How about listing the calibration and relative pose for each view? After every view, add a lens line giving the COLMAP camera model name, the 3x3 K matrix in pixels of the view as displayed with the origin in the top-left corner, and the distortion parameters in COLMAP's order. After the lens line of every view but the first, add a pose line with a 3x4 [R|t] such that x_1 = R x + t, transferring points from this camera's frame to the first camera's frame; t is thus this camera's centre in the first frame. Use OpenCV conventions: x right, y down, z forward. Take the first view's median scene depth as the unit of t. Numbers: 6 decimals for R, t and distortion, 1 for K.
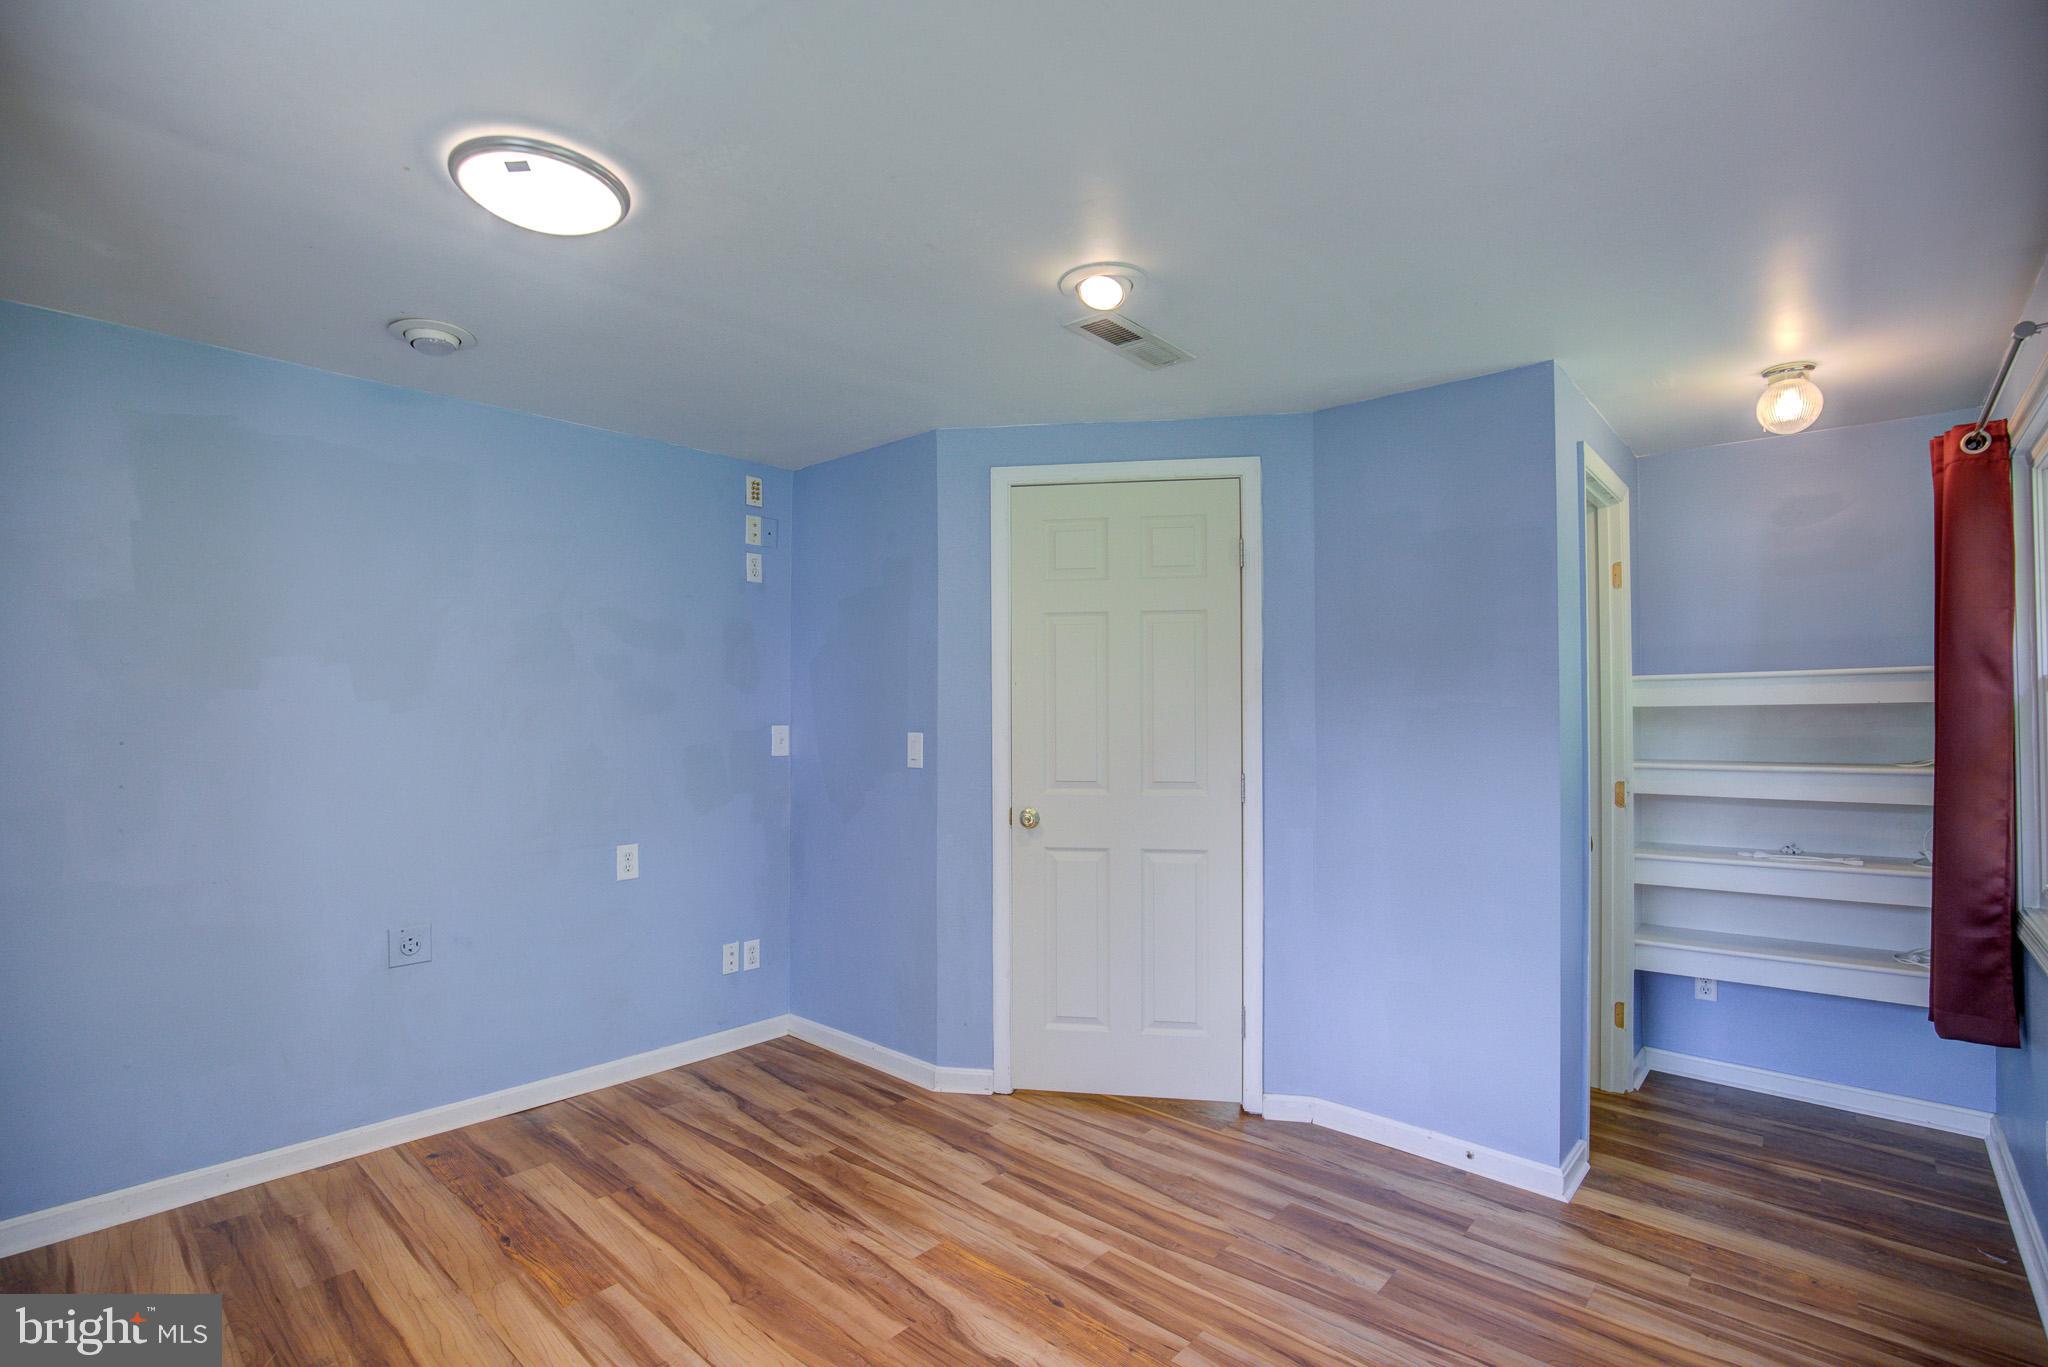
lens RADIAL K [[943.6, 0, 1026.7], [0, 943.6, 704.8], [0, 0, 1]] dist [-0.026434, 0.001005]
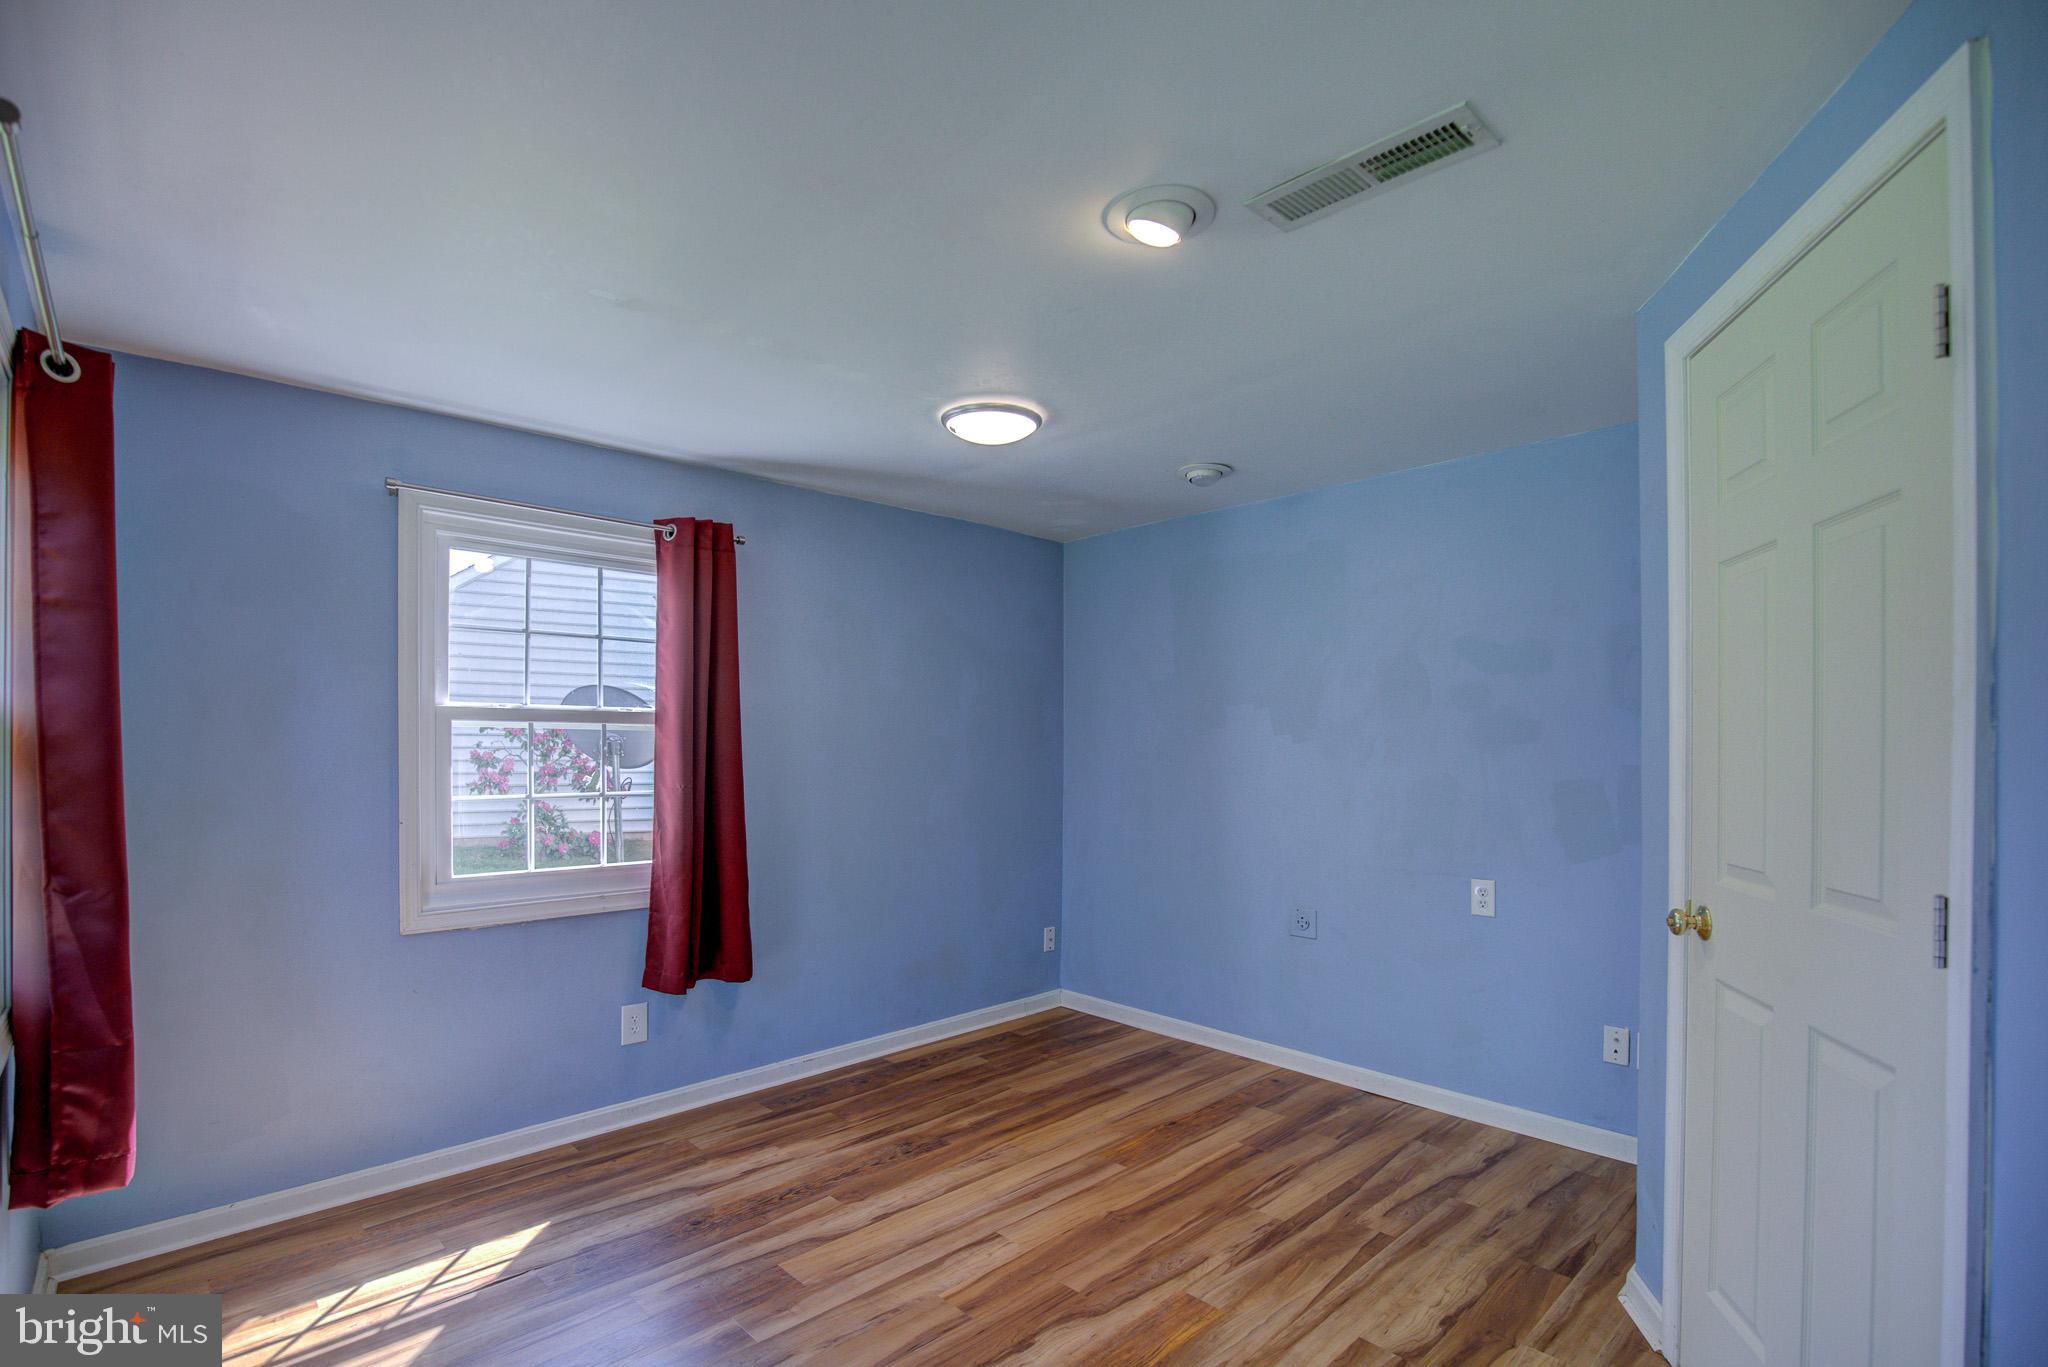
lens RADIAL K [[973.3, 0, 1020.1], [0, 973.3, 744.1], [0, 0, 1]] dist [-0.030014, 0.000046]
pose [[-0.088102, -0.001331, -0.996111, 0.766525], [0.007979, 0.999966, -0.002042, 0.009249], [0.996080, -0.008127, -0.088088, 0.771357]]
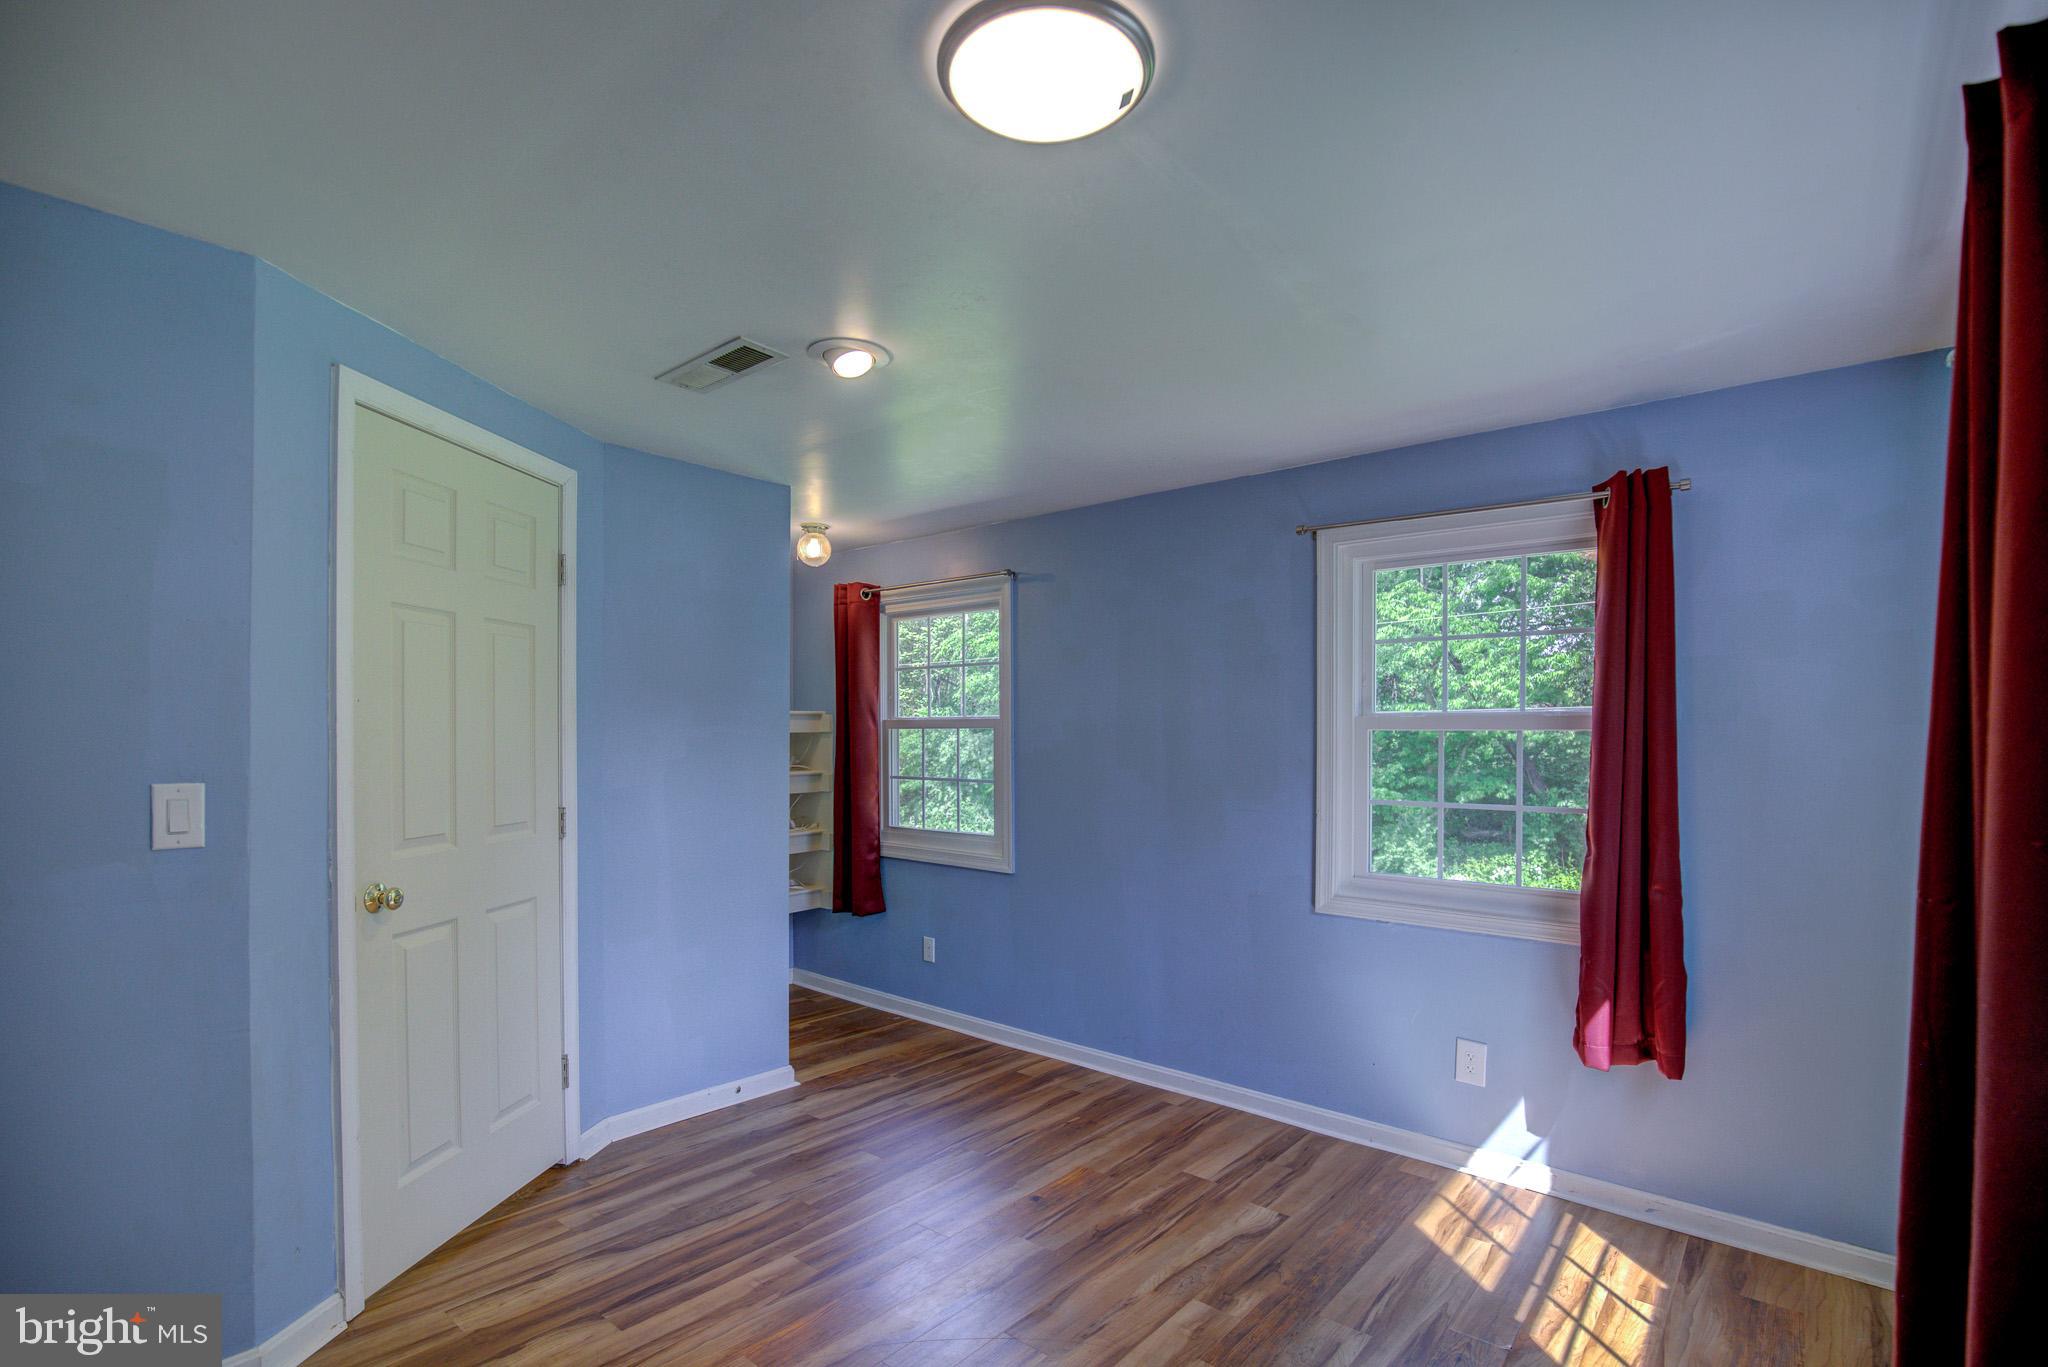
lens RADIAL K [[955.6, 0, 1030.0], [0, 955.6, 736.3], [0, 0, 1]] dist [-0.027376, 0.000384]
pose [[-0.020704, -0.006489, 0.999765, -0.844044], [-0.016098, 0.999851, 0.006156, -0.011858], [-0.999656, -0.015967, -0.020805, 0.657627]]
